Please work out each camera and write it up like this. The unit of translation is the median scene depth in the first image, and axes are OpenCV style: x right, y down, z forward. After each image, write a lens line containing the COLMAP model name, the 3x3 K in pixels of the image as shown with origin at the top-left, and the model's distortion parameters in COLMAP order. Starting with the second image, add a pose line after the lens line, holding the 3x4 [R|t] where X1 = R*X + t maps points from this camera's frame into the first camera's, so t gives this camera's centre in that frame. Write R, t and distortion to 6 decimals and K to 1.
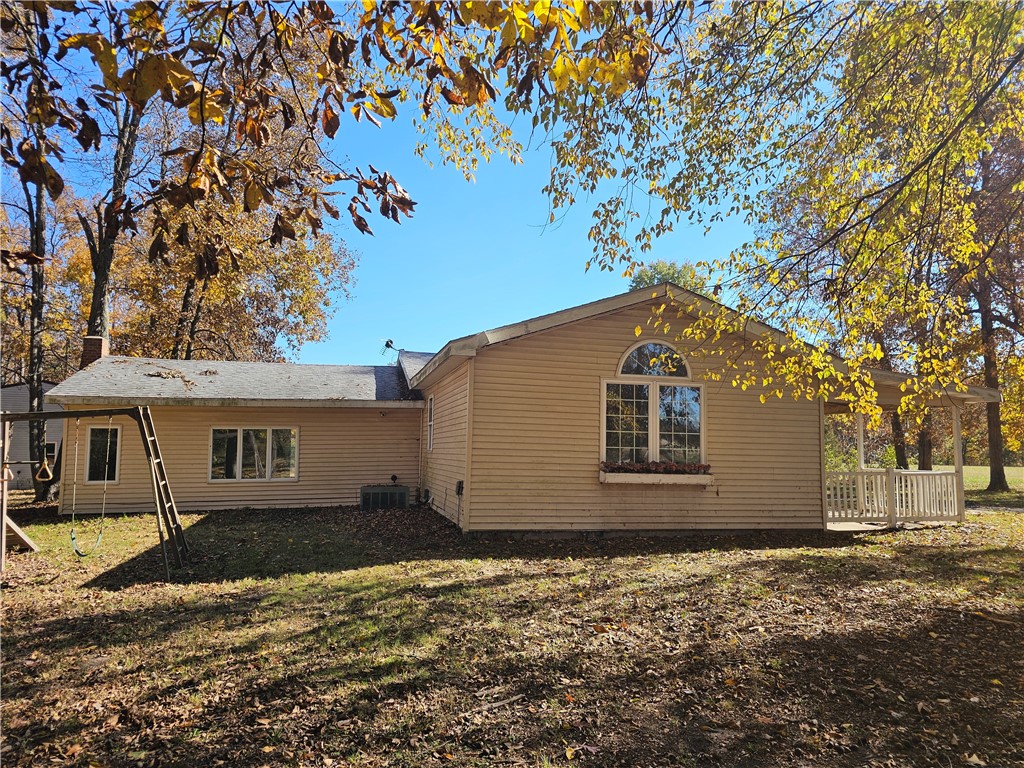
lens RADIAL K [[700.5, 0, 512.0], [0, 700.5, 384.0], [0, 0, 1]] dist [0.058584, -0.046519]
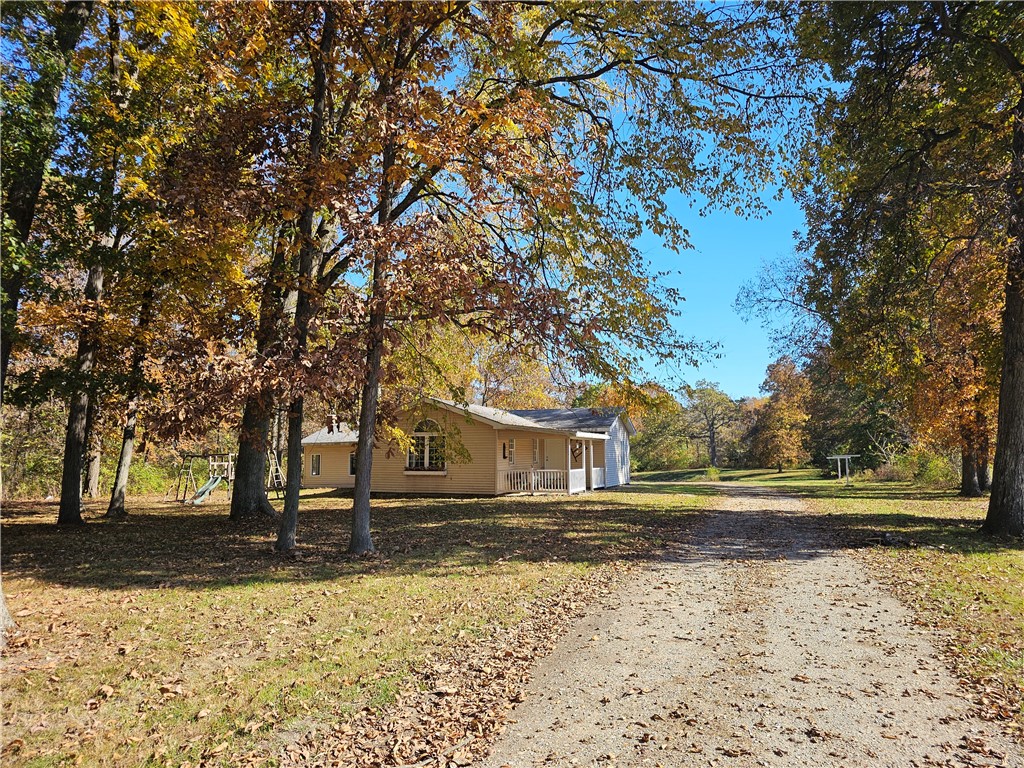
lens RADIAL K [[700.5, 0, 512.0], [0, 700.5, 384.0], [0, 0, 1]] dist [0.058584, -0.046519]
pose [[0.831975, -0.067969, -0.550635, 1.888109], [0.065697, 0.997554, -0.023872, -0.106766], [0.550910, -0.016314, 0.834405, -0.953925]]
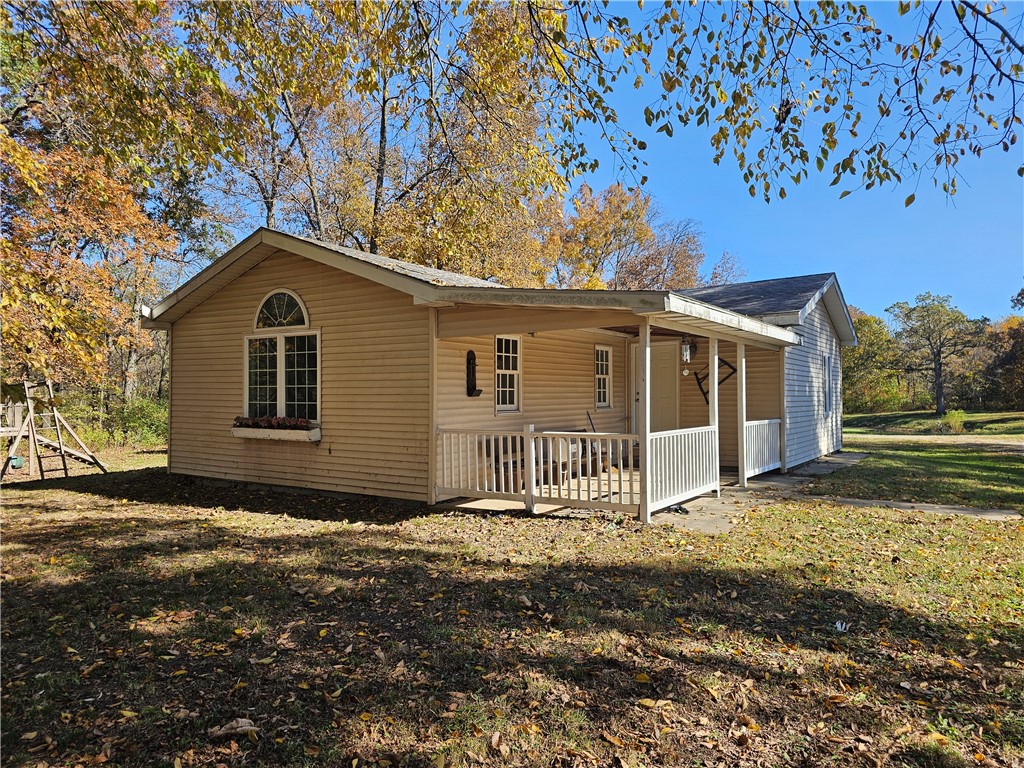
lens RADIAL K [[700.5, 0, 512.0], [0, 700.5, 384.0], [0, 0, 1]] dist [0.058584, -0.046519]
pose [[0.676563, -0.026714, -0.735900, 1.134529], [0.085243, 0.995465, 0.042233, 0.052209], [0.731435, -0.091304, 0.675772, 0.580510]]
